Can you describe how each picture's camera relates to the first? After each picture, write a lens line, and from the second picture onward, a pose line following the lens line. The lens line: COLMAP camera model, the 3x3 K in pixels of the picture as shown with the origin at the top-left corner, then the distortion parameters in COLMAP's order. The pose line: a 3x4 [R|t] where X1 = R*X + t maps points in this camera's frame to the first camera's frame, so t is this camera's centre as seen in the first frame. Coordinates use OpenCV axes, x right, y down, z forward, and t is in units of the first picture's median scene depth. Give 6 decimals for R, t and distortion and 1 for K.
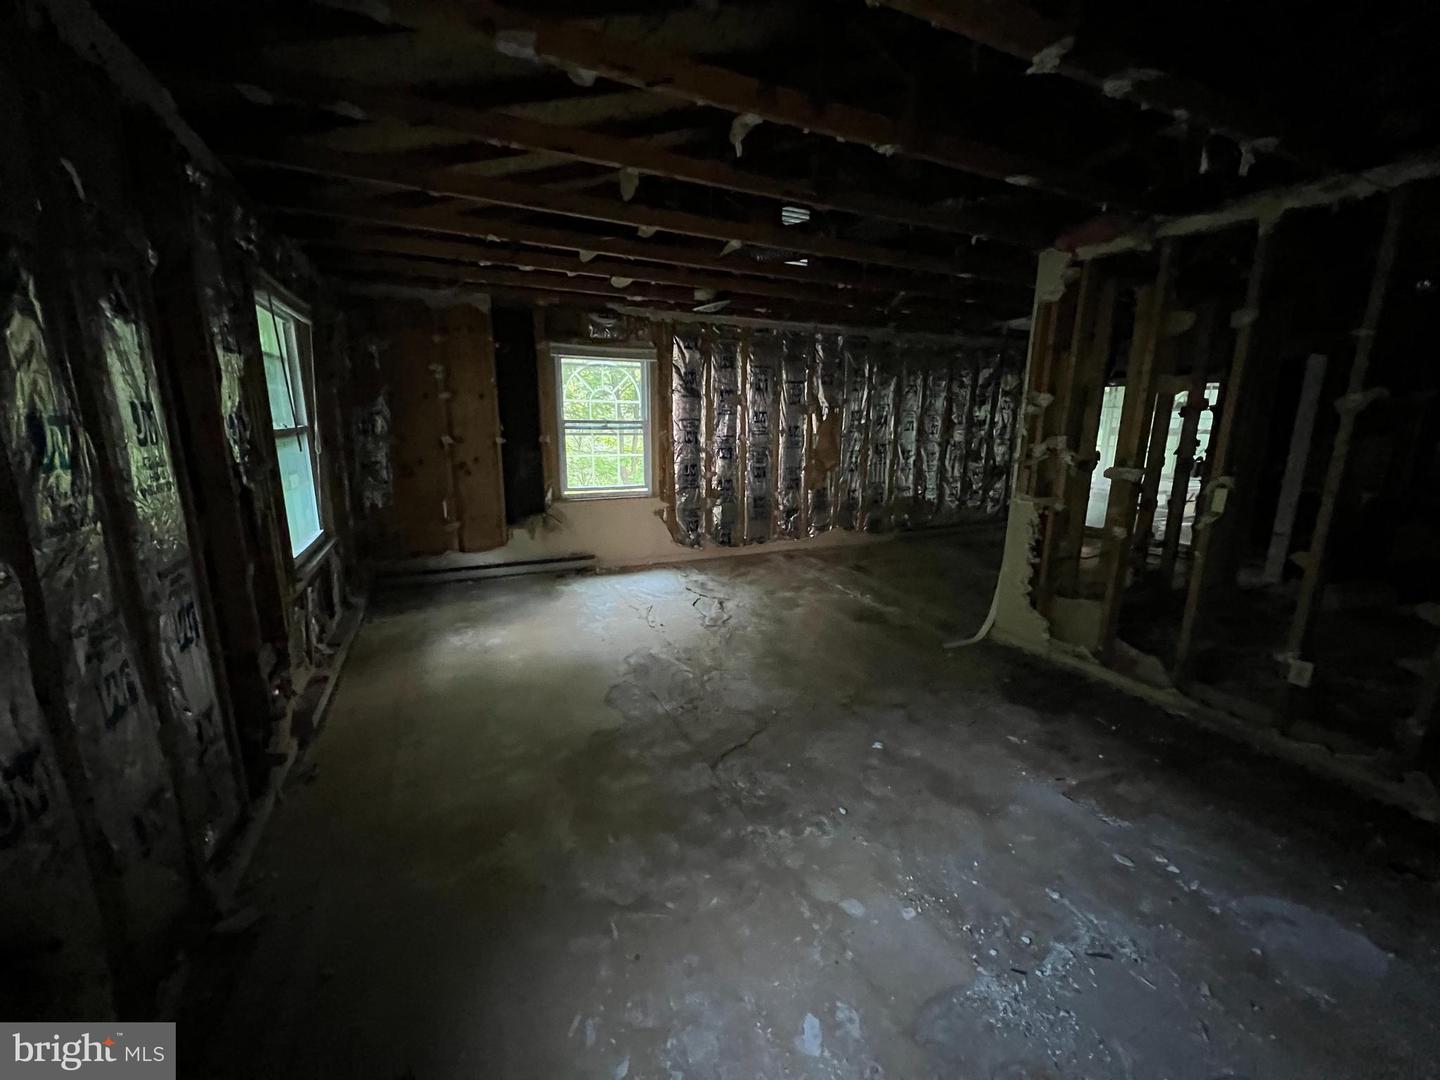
lens RADIAL K [[580.1, 0, 726.0], [0, 580.1, 545.4], [0, 0, 1]] dist [-0.011946, -0.000268]
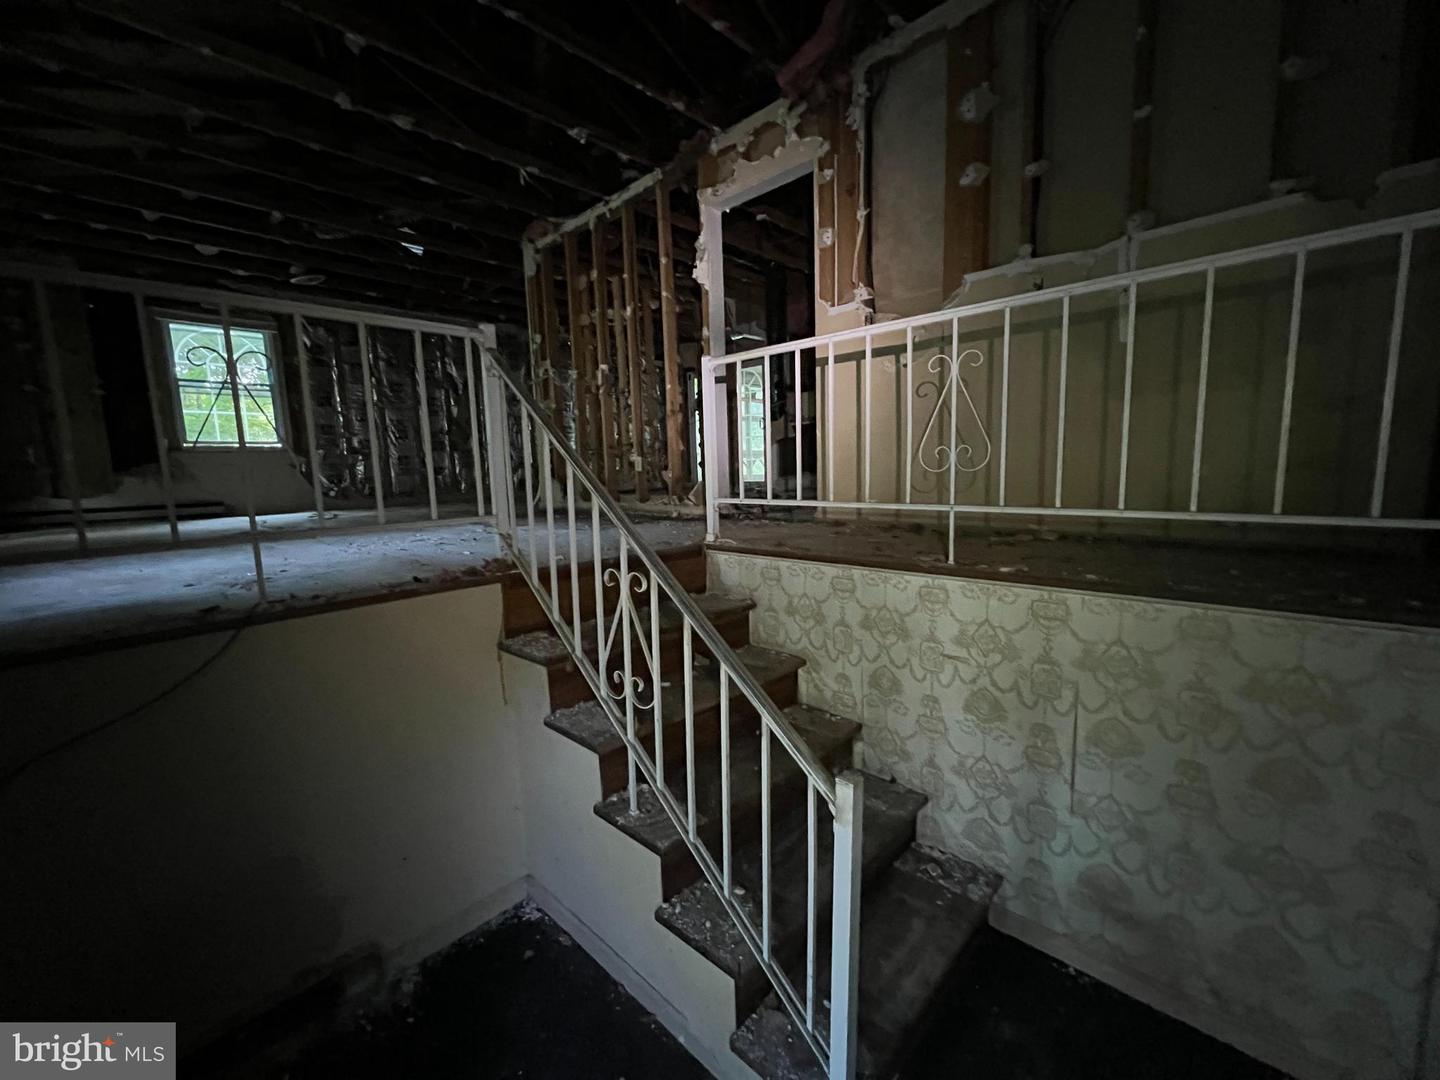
lens RADIAL K [[573.4, 0, 715.0], [0, 573.4, 539.4], [0, 0, 1]] dist [0.003515, -0.000413]
pose [[0.933582, -0.086860, 0.347677, 0.300509], [0.118435, 0.990450, -0.070579, 0.317962], [-0.338226, 0.107069, 0.934954, -0.380921]]
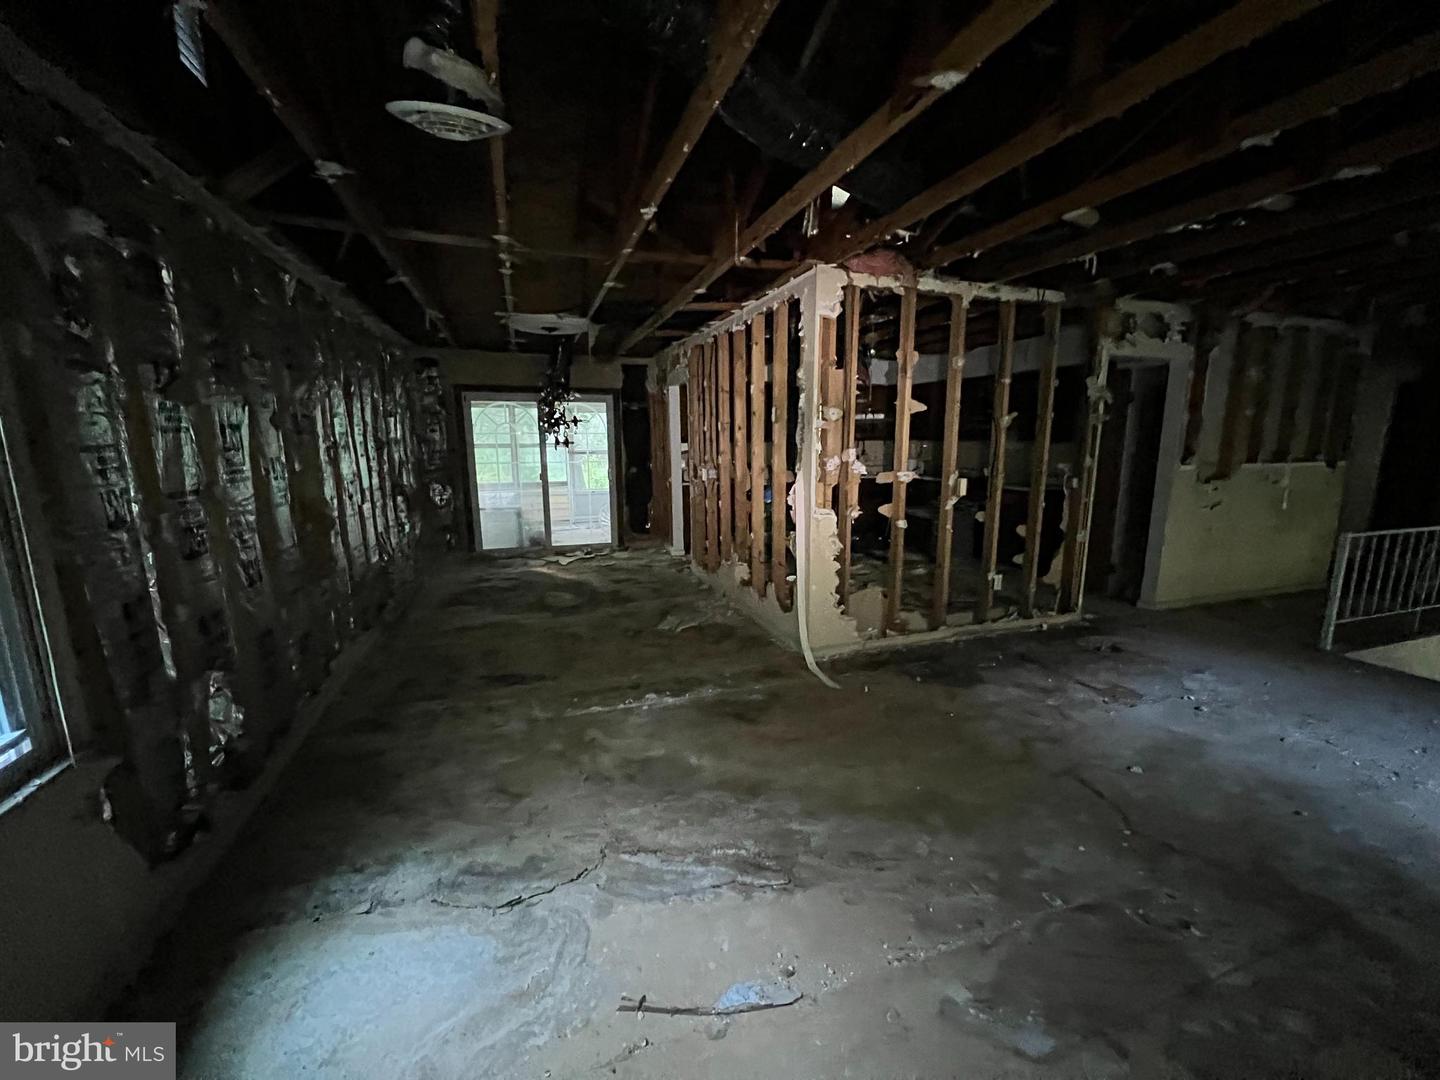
lens RADIAL K [[576.2, 0, 722.8], [0, 576.2, 543.7], [0, 0, 1]] dist [0.007222, -0.000156]
pose [[0.107566, -0.191004, 0.975678, -0.368861], [0.216279, 0.962365, 0.164553, -0.176422], [-0.970388, 0.193318, 0.144828, 0.789813]]
